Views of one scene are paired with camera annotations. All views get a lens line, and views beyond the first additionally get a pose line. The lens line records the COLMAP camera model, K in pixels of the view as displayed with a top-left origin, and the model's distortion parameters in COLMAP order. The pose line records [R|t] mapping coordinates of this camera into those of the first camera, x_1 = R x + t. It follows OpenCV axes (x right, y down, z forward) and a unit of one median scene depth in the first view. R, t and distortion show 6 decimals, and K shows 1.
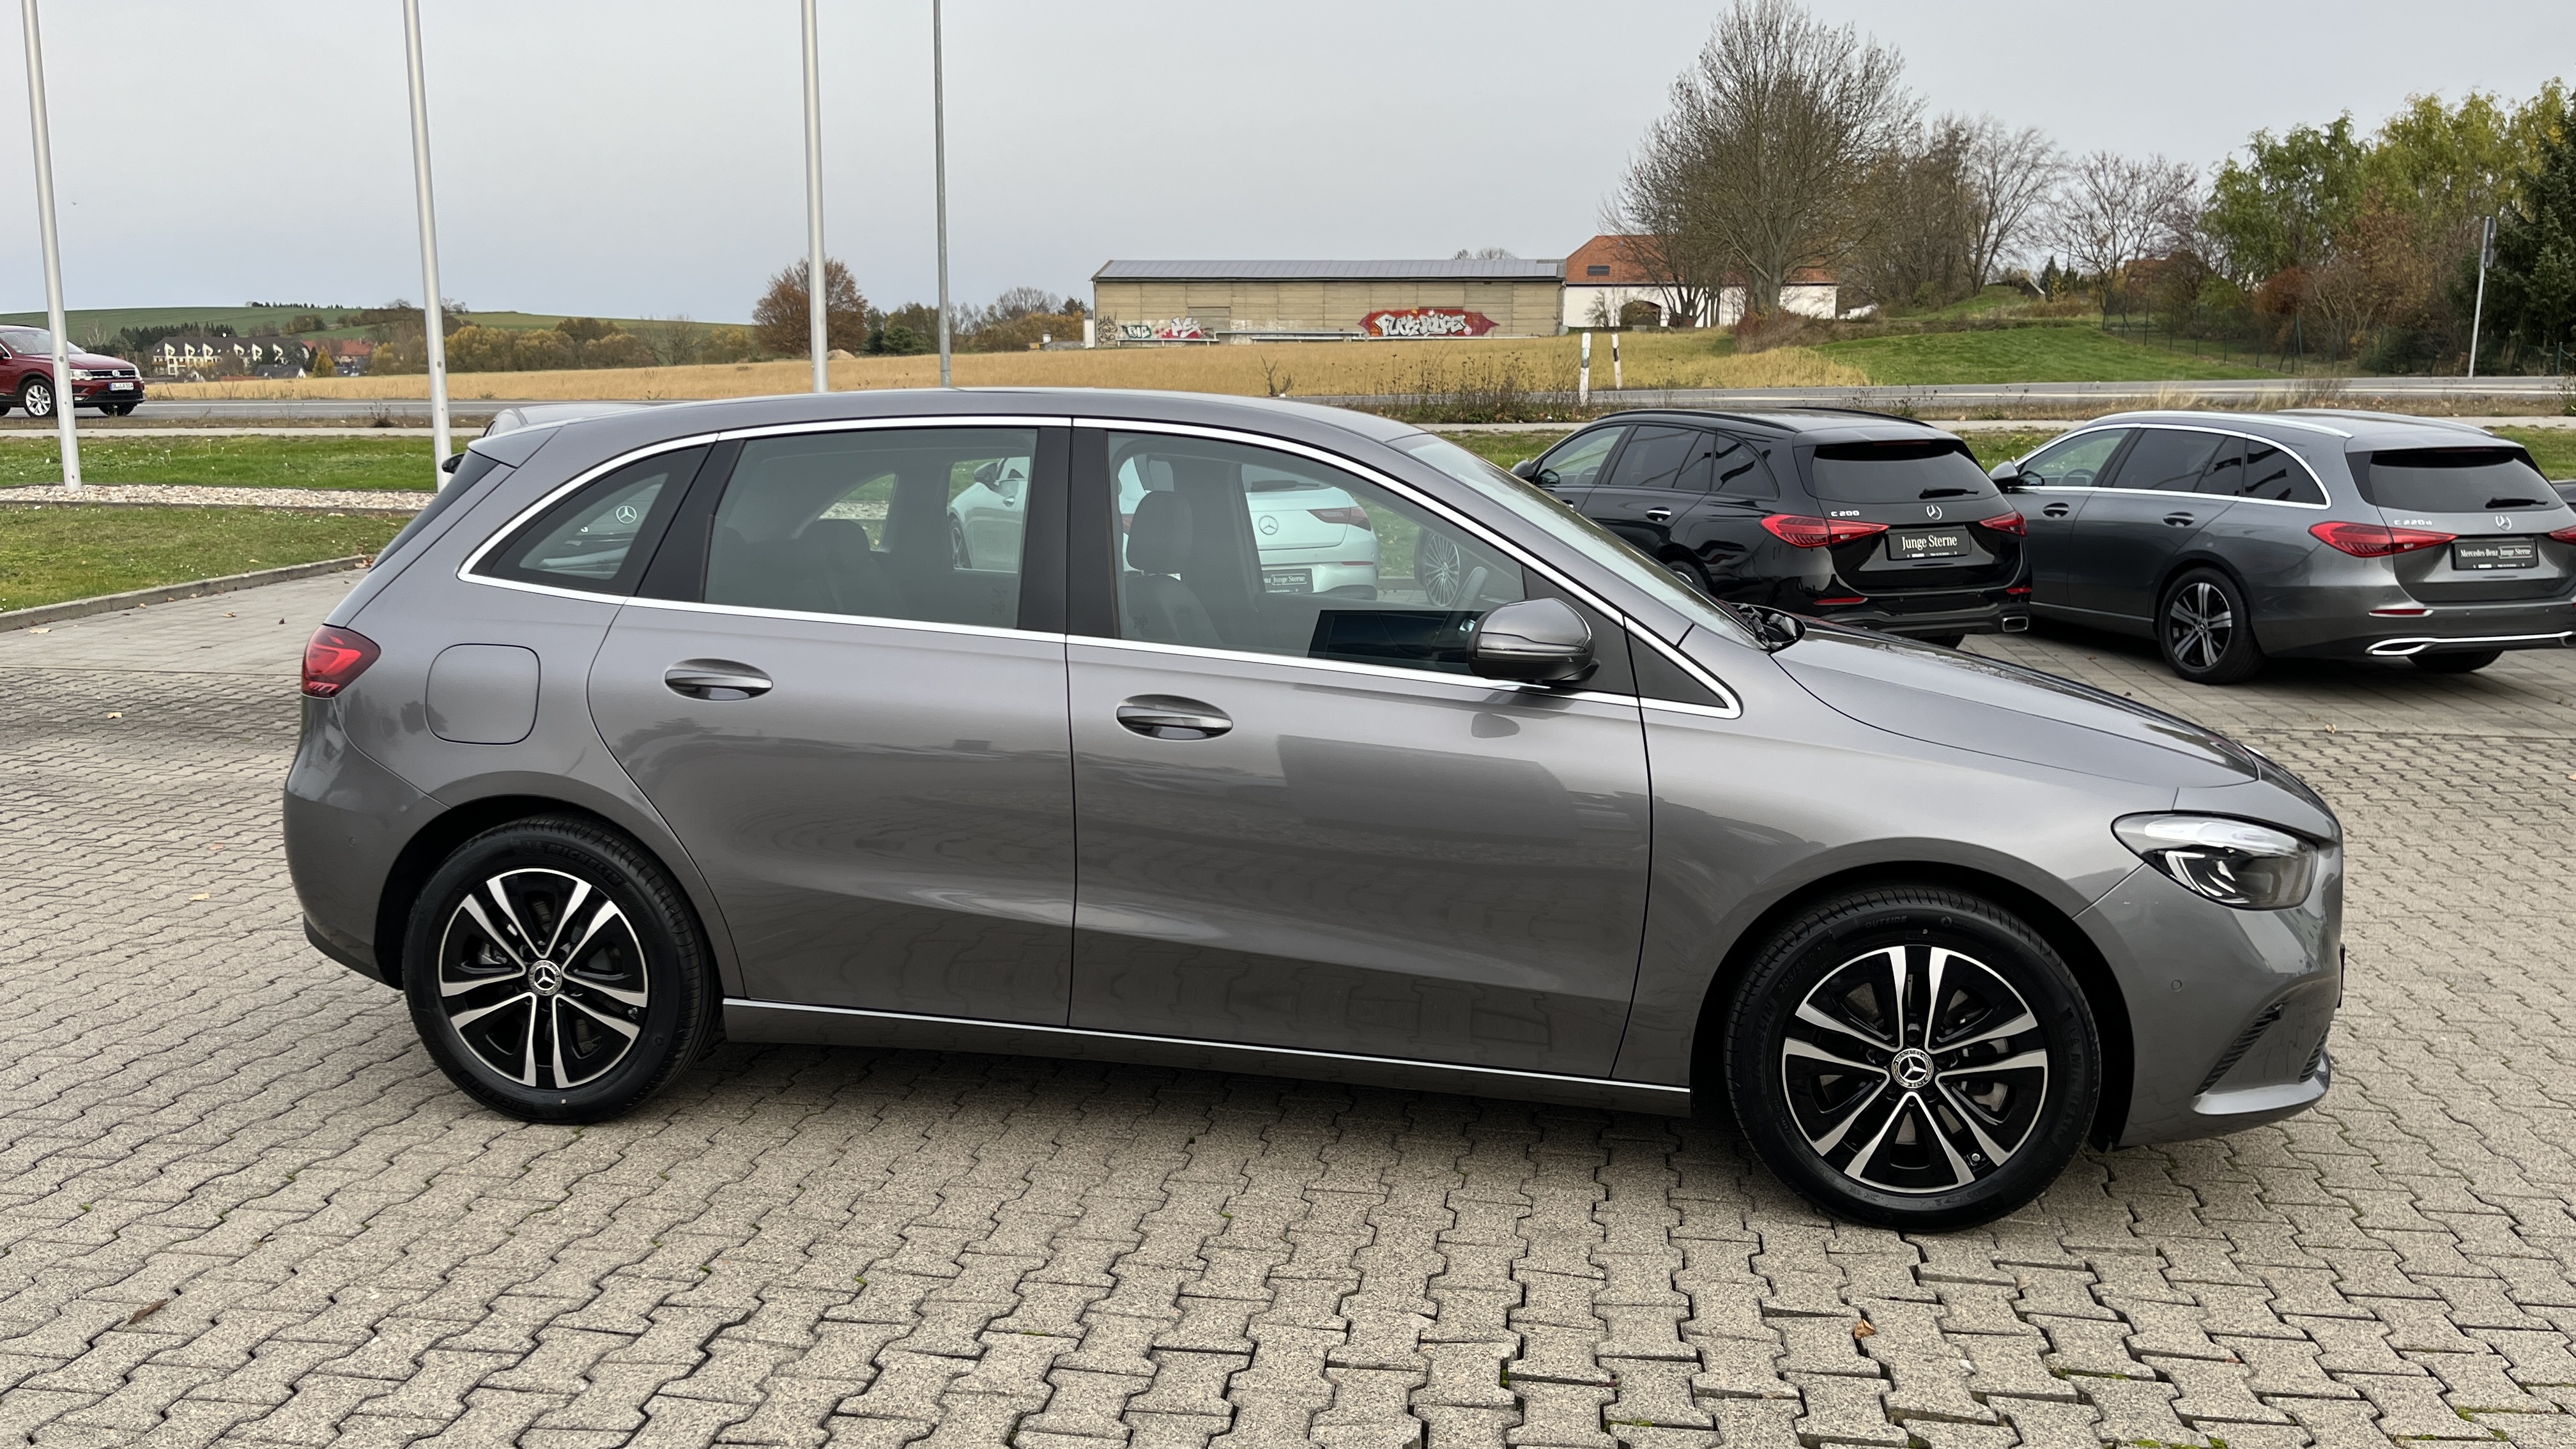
lens RADIAL K [[1935.8, 0, 1293.7], [0, 1935.8, 759.0], [0, 0, 1]] dist [0.058723, -0.073710]
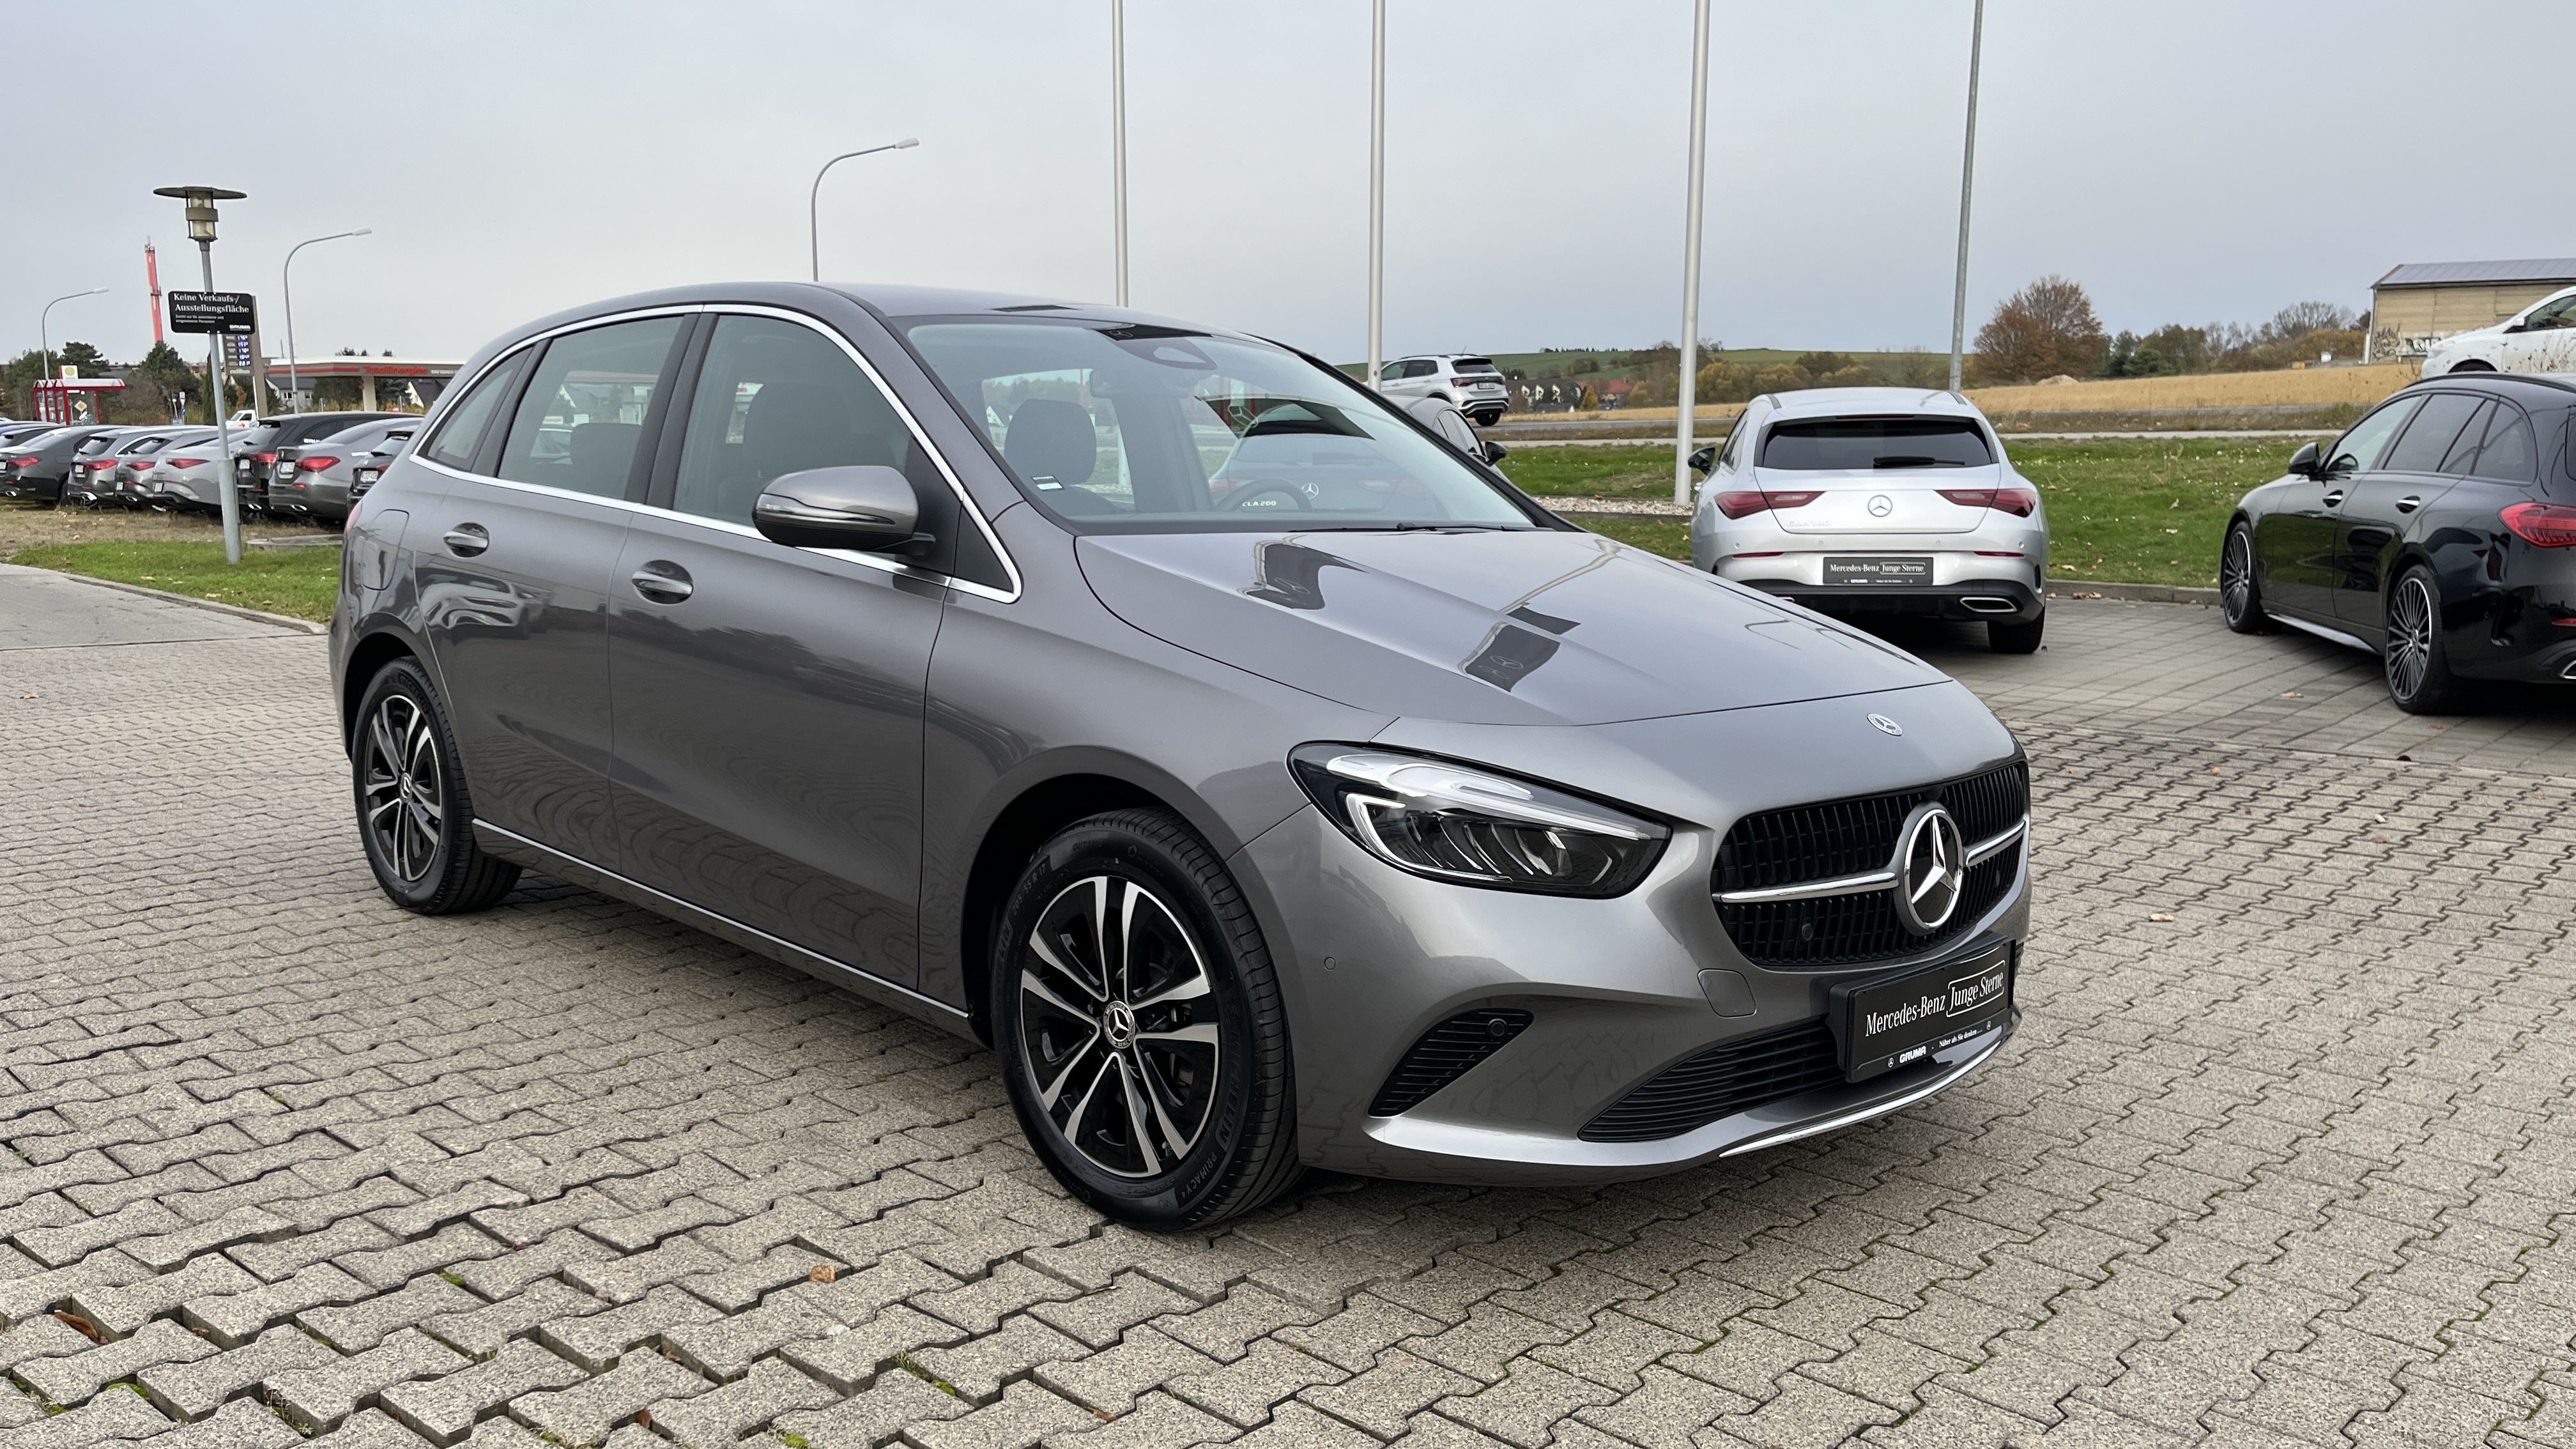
lens RADIAL K [[1935.8, 0, 1293.7], [0, 1935.8, 759.0], [0, 0, 1]] dist [0.058723, -0.073710]
pose [[0.824080, 0.091125, -0.559097, 0.839432], [-0.099581, 0.994911, 0.015378, 0.024061], [0.557653, 0.043003, 0.828960, 0.341916]]
